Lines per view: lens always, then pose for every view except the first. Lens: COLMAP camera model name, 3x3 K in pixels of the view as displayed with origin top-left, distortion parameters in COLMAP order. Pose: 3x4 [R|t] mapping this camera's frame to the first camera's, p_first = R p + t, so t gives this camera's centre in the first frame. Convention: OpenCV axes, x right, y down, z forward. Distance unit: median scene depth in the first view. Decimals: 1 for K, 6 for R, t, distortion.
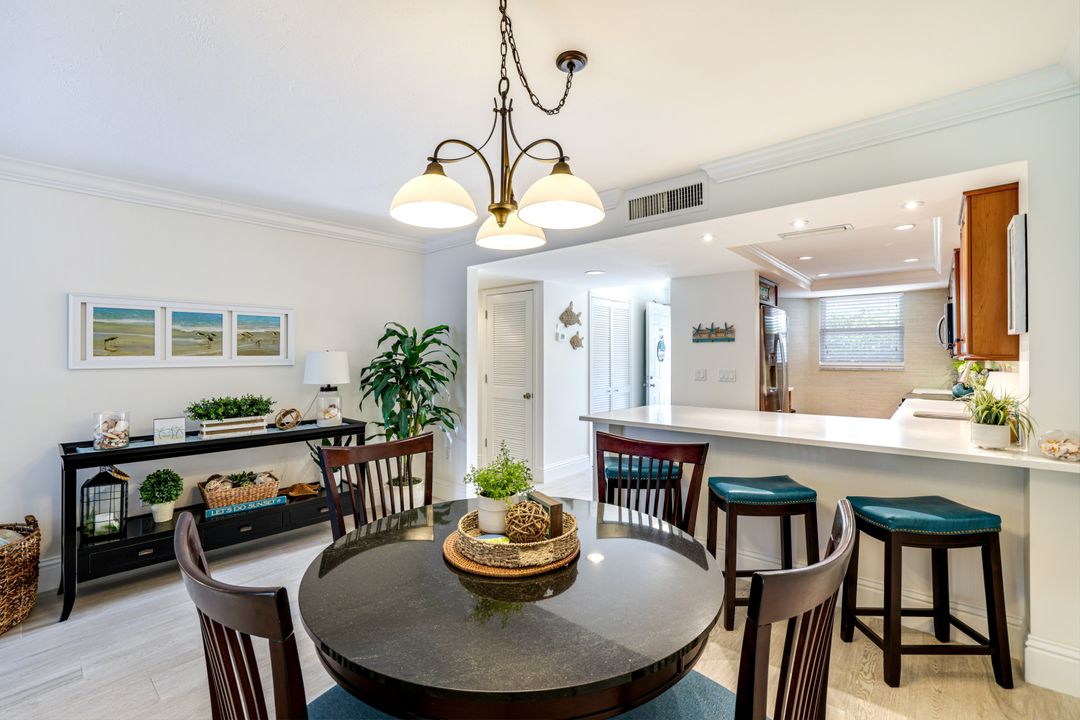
lens RADIAL K [[462.3, 0, 556.6], [0, 462.3, 351.7], [0, 0, 1]] dist [-0.002513, -0.000220]
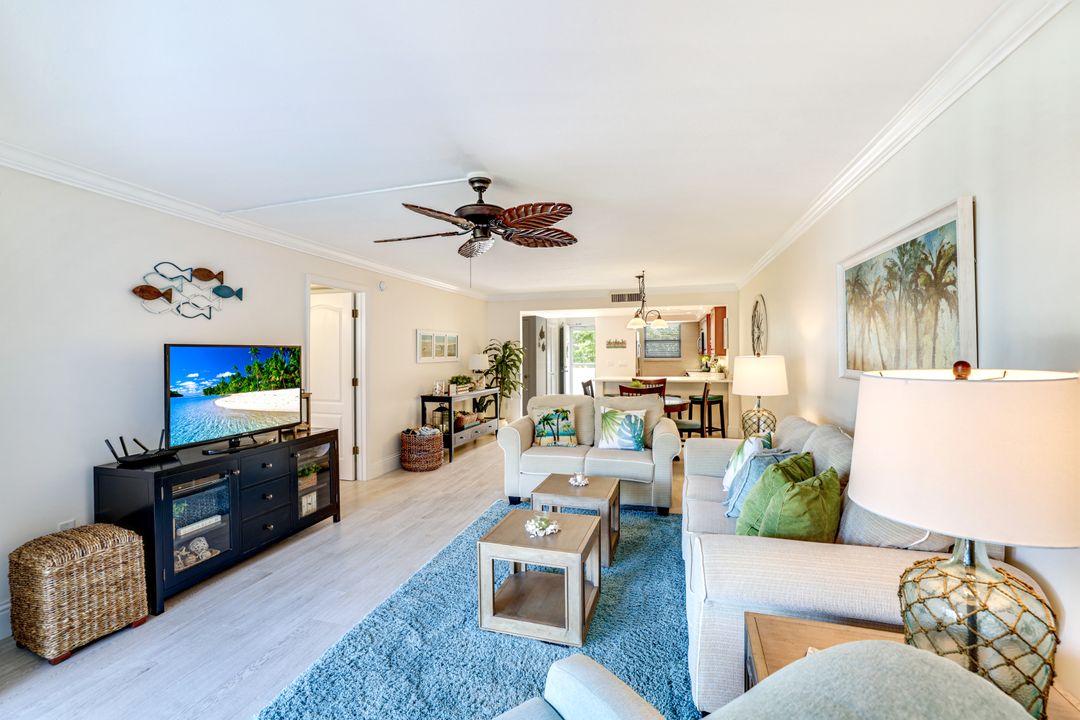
lens RADIAL K [[469.4, 0, 537.3], [0, 469.4, 352.8], [0, 0, 1]] dist [-0.054493, 0.023802]
pose [[0.912586, -0.006293, 0.408835, -0.902314], [0.002963, 0.999957, 0.008778, -0.020240], [-0.408873, -0.006799, 0.912566, -0.845279]]
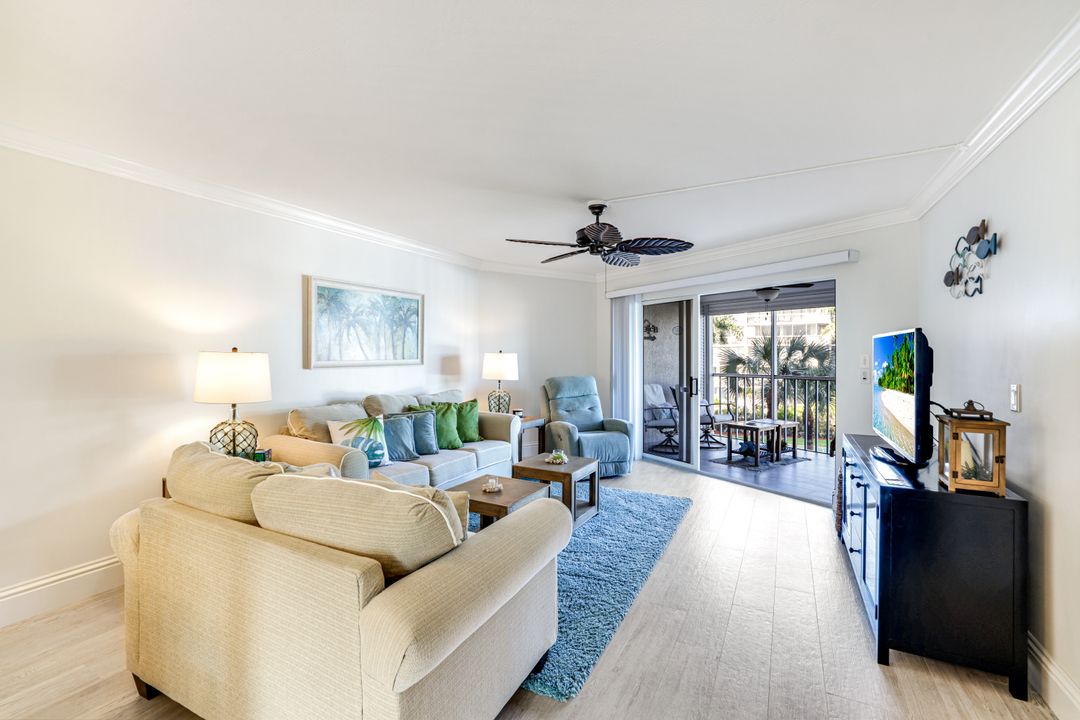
lens RADIAL K [[469.4, 0, 537.3], [0, 469.4, 352.8], [0, 0, 1]] dist [-0.054493, 0.023802]
pose [[-0.980063, 0.004635, -0.198634, -0.463077], [0.006956, 0.999915, -0.010988, 0.006404], [0.198566, -0.012151, -0.980012, 0.487215]]
